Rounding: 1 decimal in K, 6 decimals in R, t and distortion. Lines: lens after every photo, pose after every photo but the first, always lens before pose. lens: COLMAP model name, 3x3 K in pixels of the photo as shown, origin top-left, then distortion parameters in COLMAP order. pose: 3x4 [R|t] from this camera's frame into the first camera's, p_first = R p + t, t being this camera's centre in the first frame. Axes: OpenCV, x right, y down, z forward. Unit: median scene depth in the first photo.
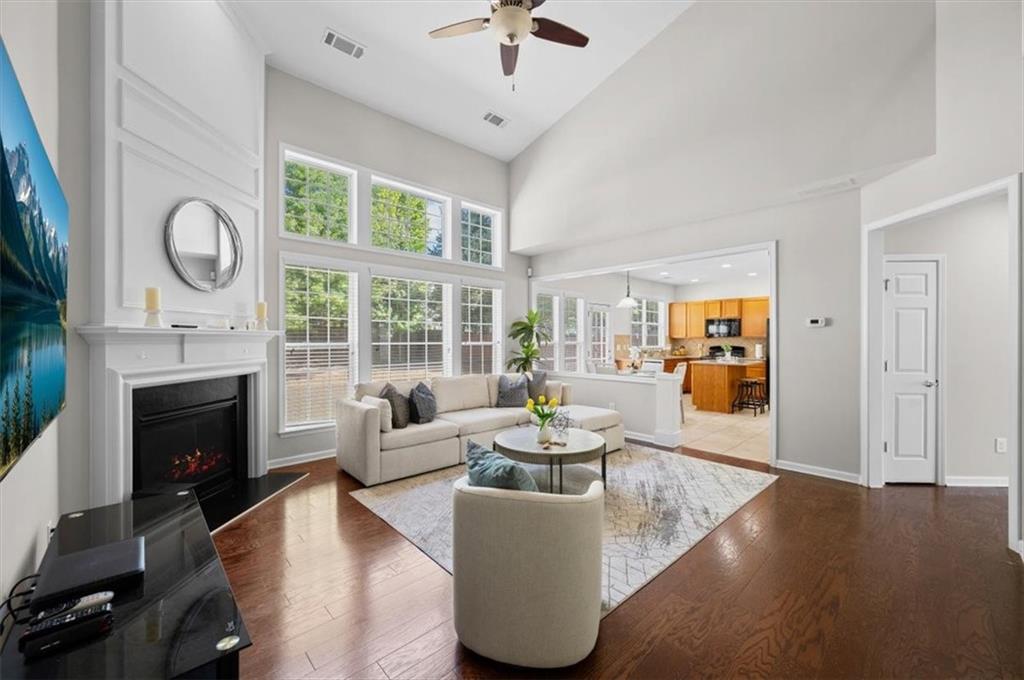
lens RADIAL K [[406.9, 0, 514.0], [0, 406.9, 331.8], [0, 0, 1]] dist [0.001792, -0.000031]
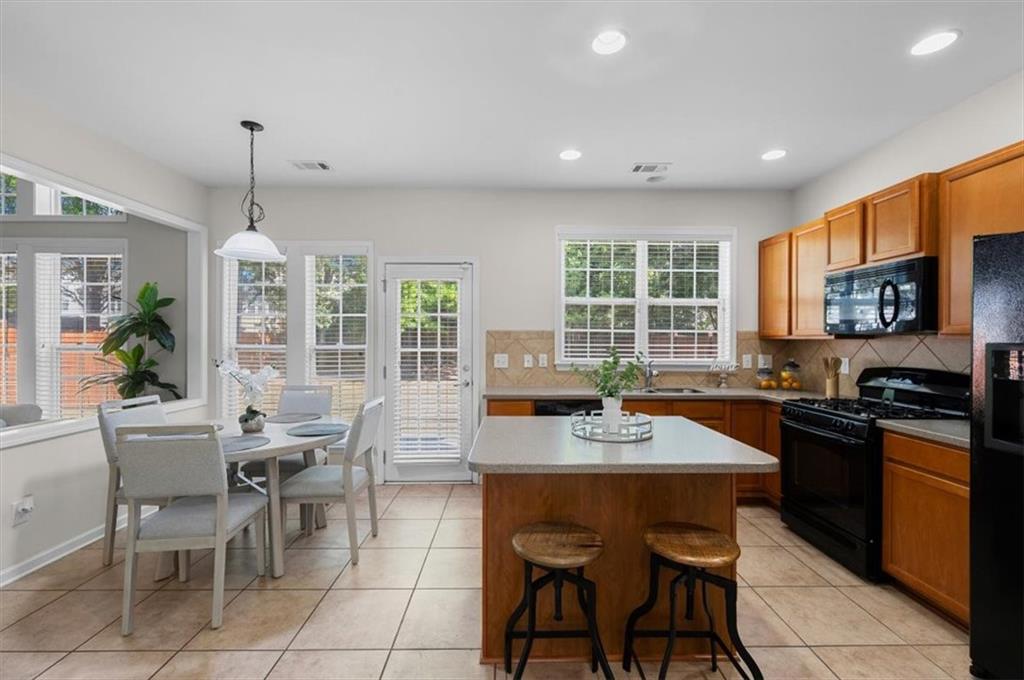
lens RADIAL K [[431.3, 0, 512.0], [0, 431.3, 340.0], [0, 0, 1]] dist [0.000955, 0.000129]
pose [[0.740794, -0.003923, -0.671721, 0.504619], [0.003777, 0.999991, -0.001675, 0.016273], [0.671722, -0.001296, 0.740802, 0.585282]]
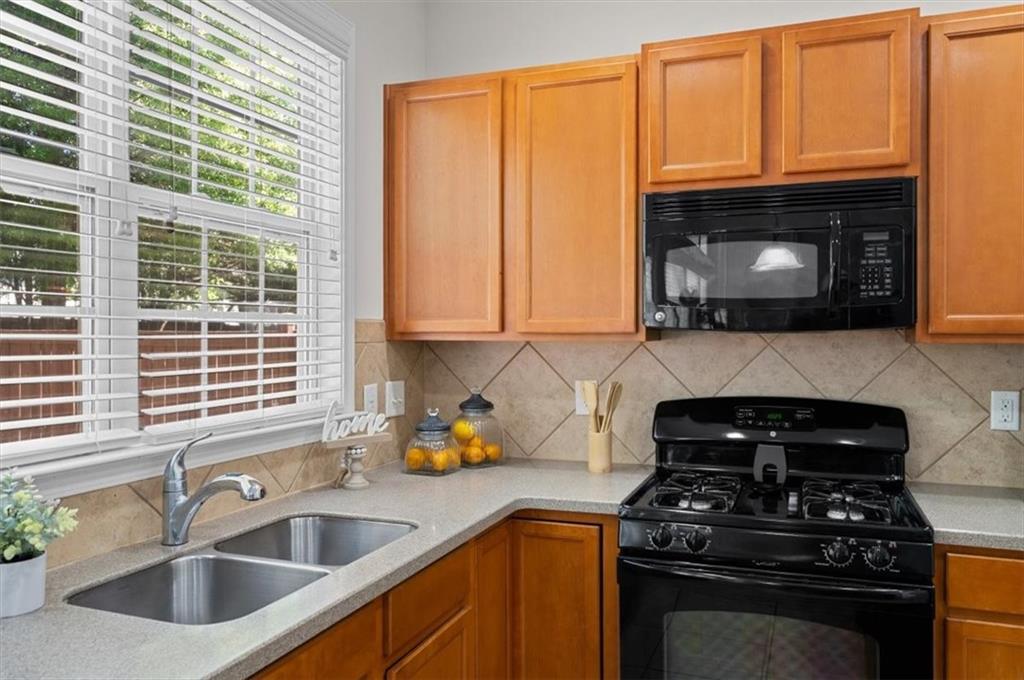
lens RADIAL K [[749.7, 0, 512.0], [0, 749.7, 340.0], [0, 0, 1]] dist [-0.000983, -0.000458]
pose [[0.887045, -0.012485, 0.461513, 0.314714], [0.005961, 0.999861, 0.015592, 0.011342], [-0.461644, -0.011080, 0.886996, 0.786976]]
